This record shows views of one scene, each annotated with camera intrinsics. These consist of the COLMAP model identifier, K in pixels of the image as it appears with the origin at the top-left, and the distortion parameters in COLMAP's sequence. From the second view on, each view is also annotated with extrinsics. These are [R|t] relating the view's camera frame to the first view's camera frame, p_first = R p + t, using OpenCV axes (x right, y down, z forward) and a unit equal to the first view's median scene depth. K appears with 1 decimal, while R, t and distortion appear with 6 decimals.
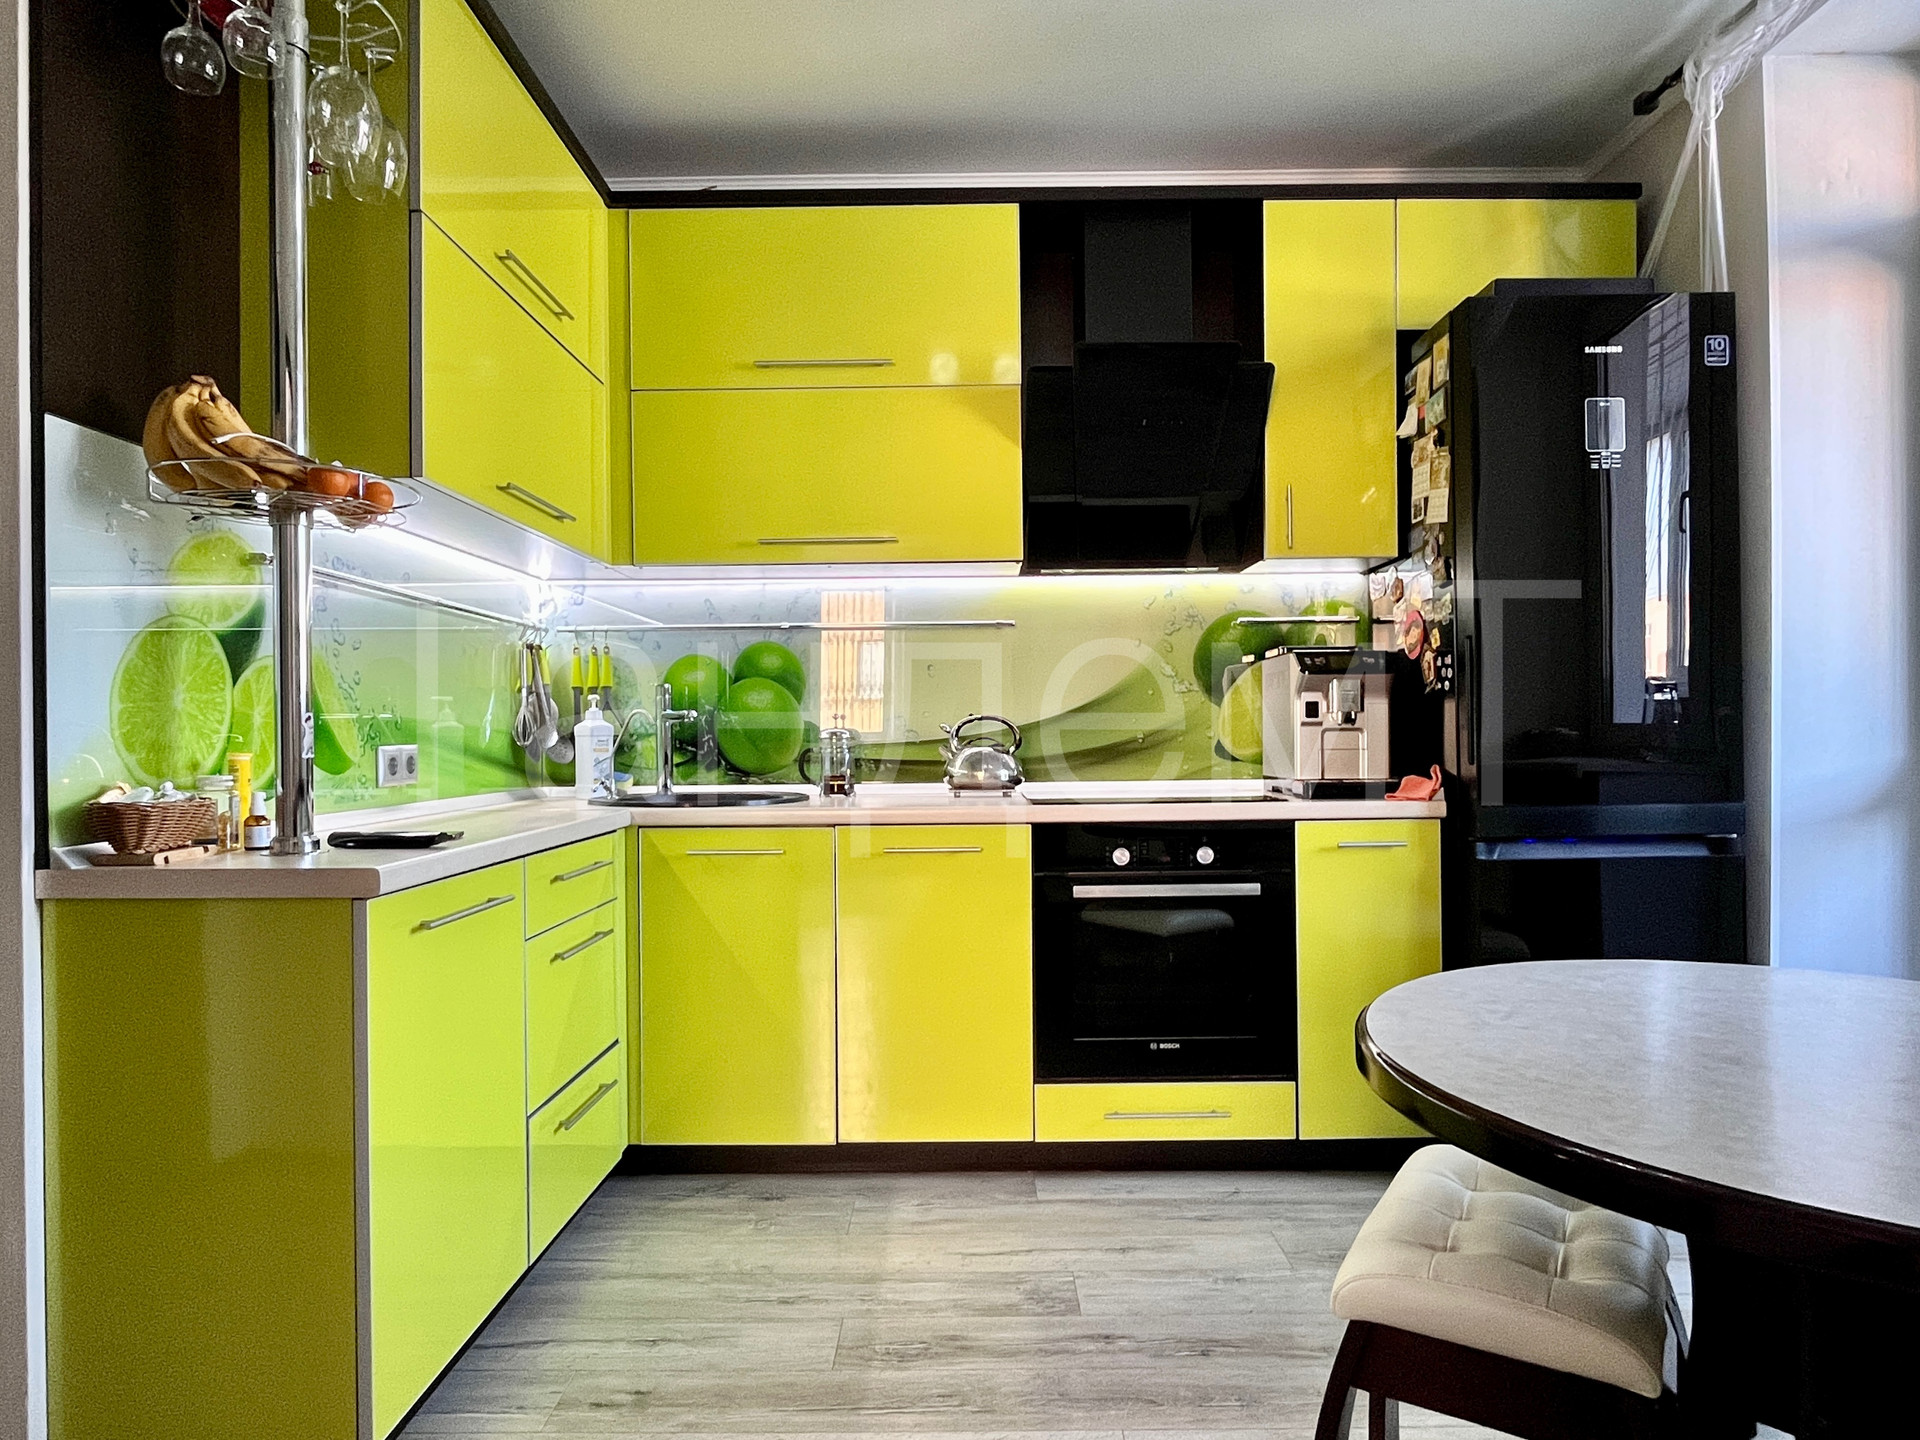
lens RADIAL K [[1090.7, 0, 964.9], [0, 1090.7, 753.7], [0, 0, 1]] dist [-0.010347, -0.001407]
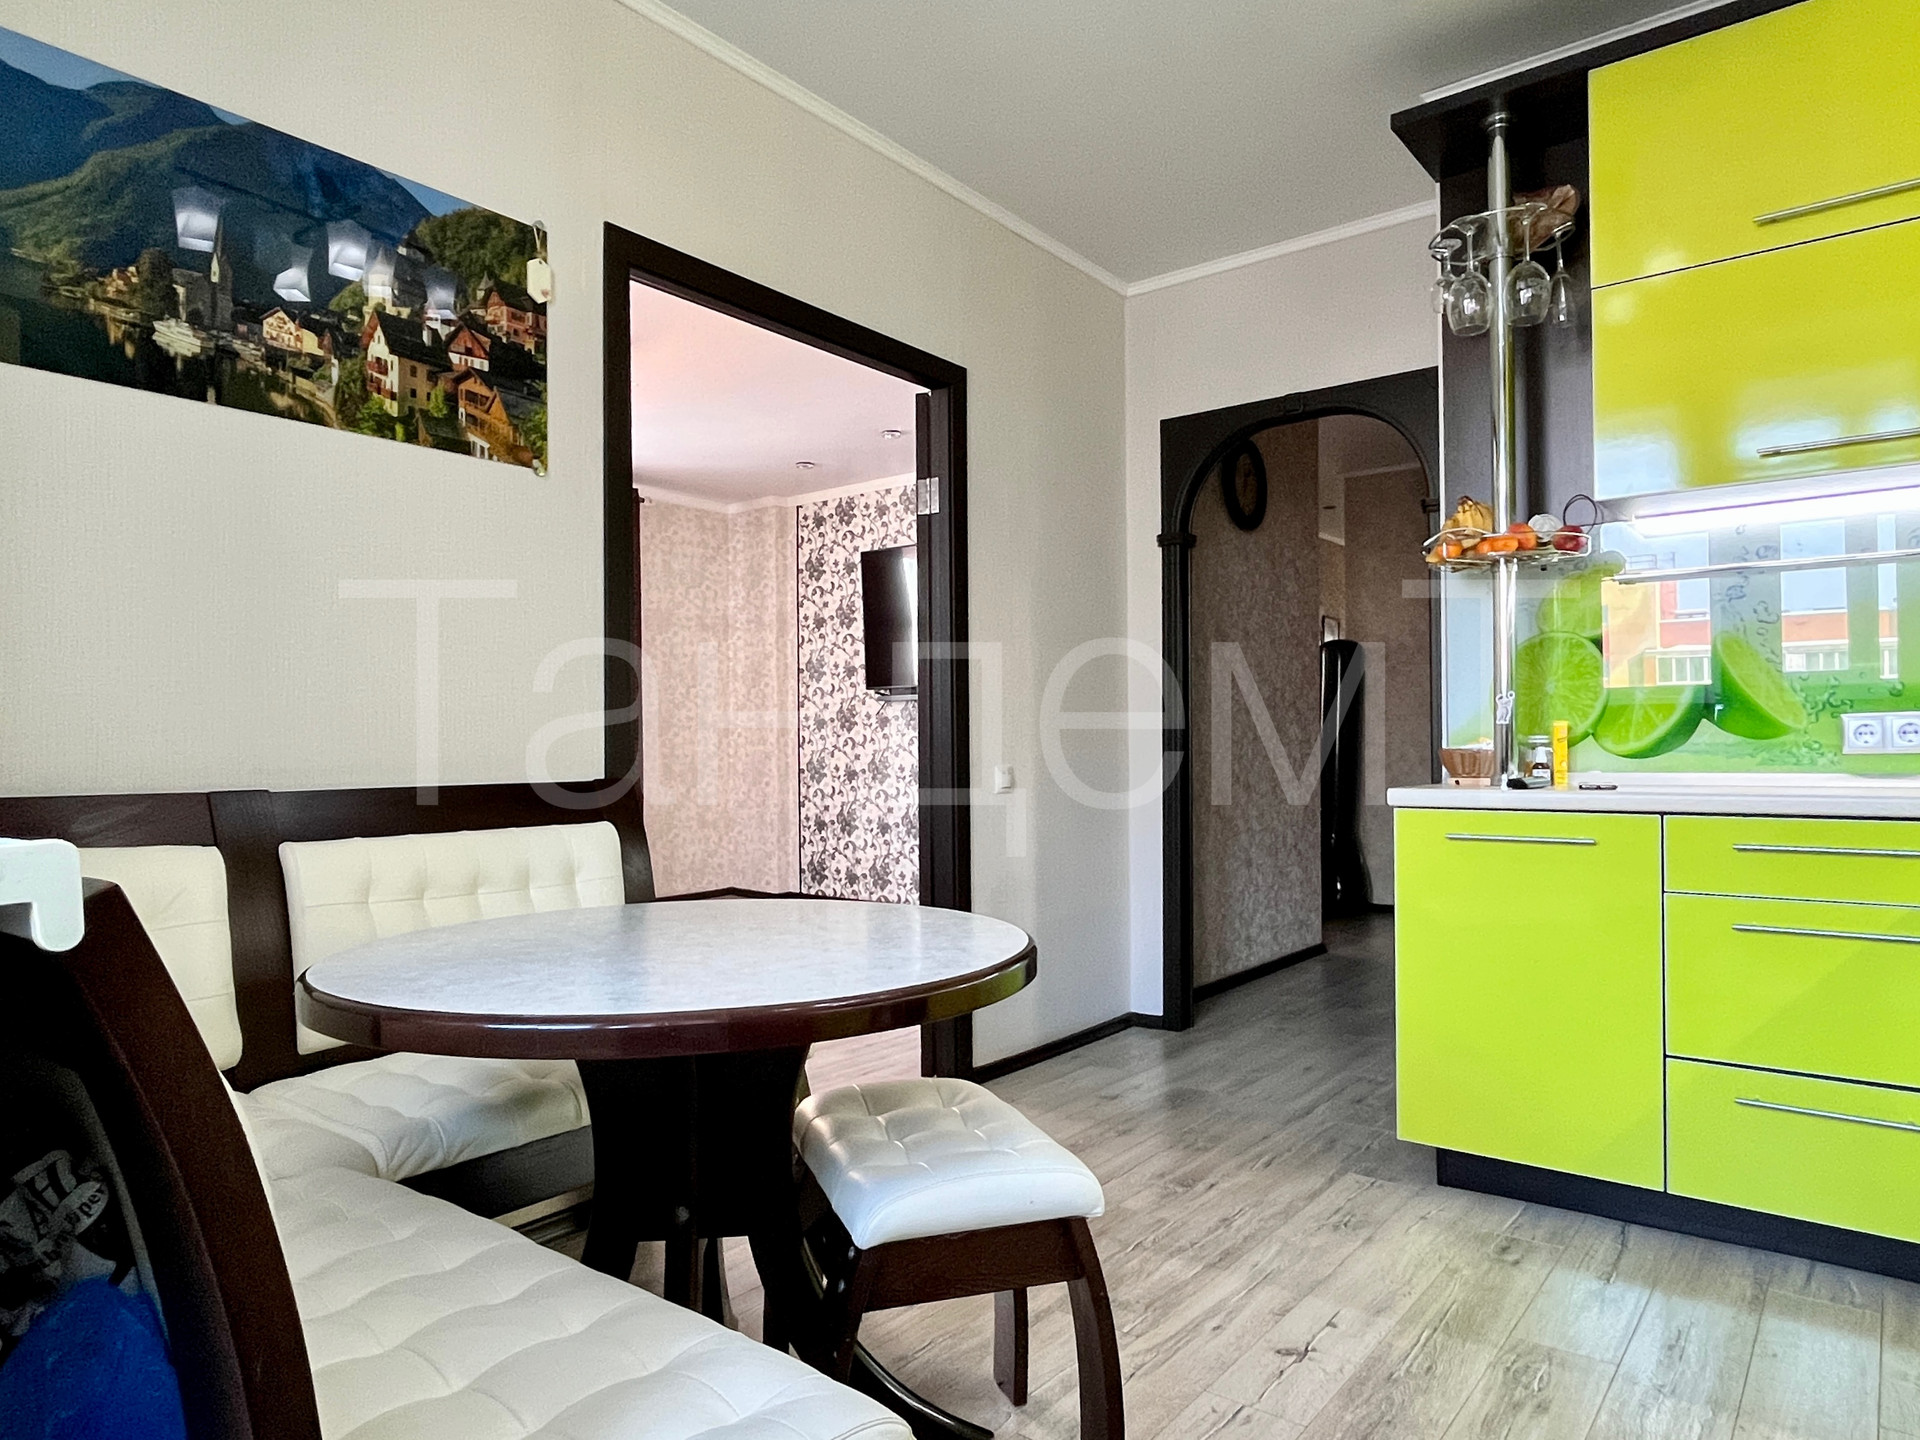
lens RADIAL K [[1191.4, 0, 964.4], [0, 1191.4, 742.2], [0, 0, 1]] dist [-0.003104, 0.001866]
pose [[-0.618068, 0.012712, -0.786022, 0.734984], [0.002814, 0.999899, 0.013958, 0.002263], [0.786120, 0.006415, -0.618041, 0.901085]]
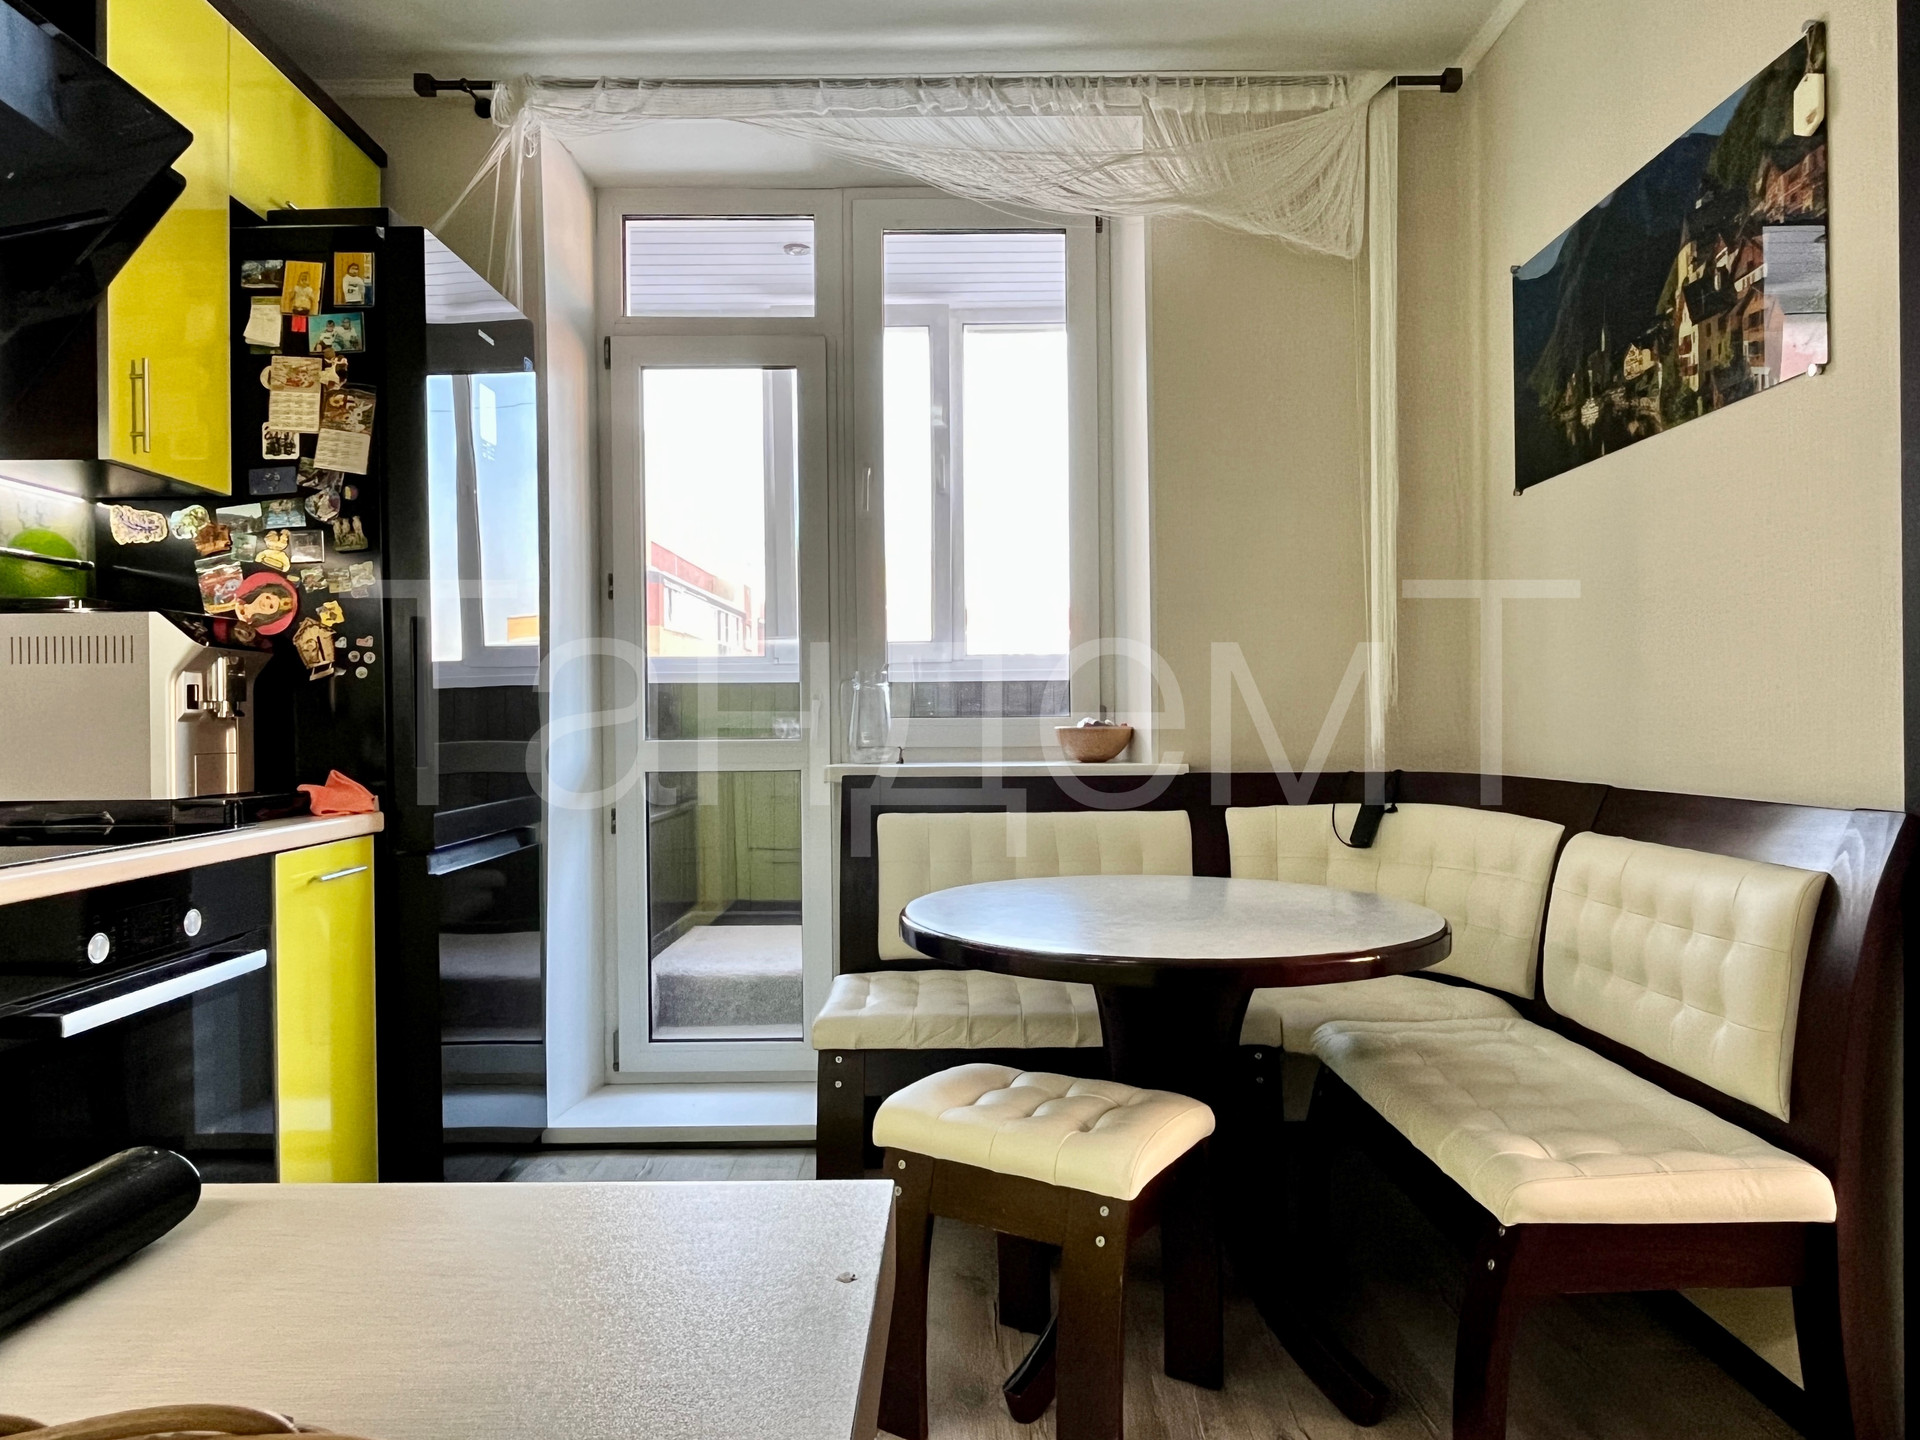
lens RADIAL K [[1212.8, 0, 964.1], [0, 1212.8, 737.4], [0, 0, 1]] dist [-0.012358, 0.000843]
pose [[0.007665, -0.004057, 0.999962, -0.471220], [0.023675, 0.999712, 0.003874, -0.006495], [-0.999690, 0.023644, 0.007759, 0.537636]]
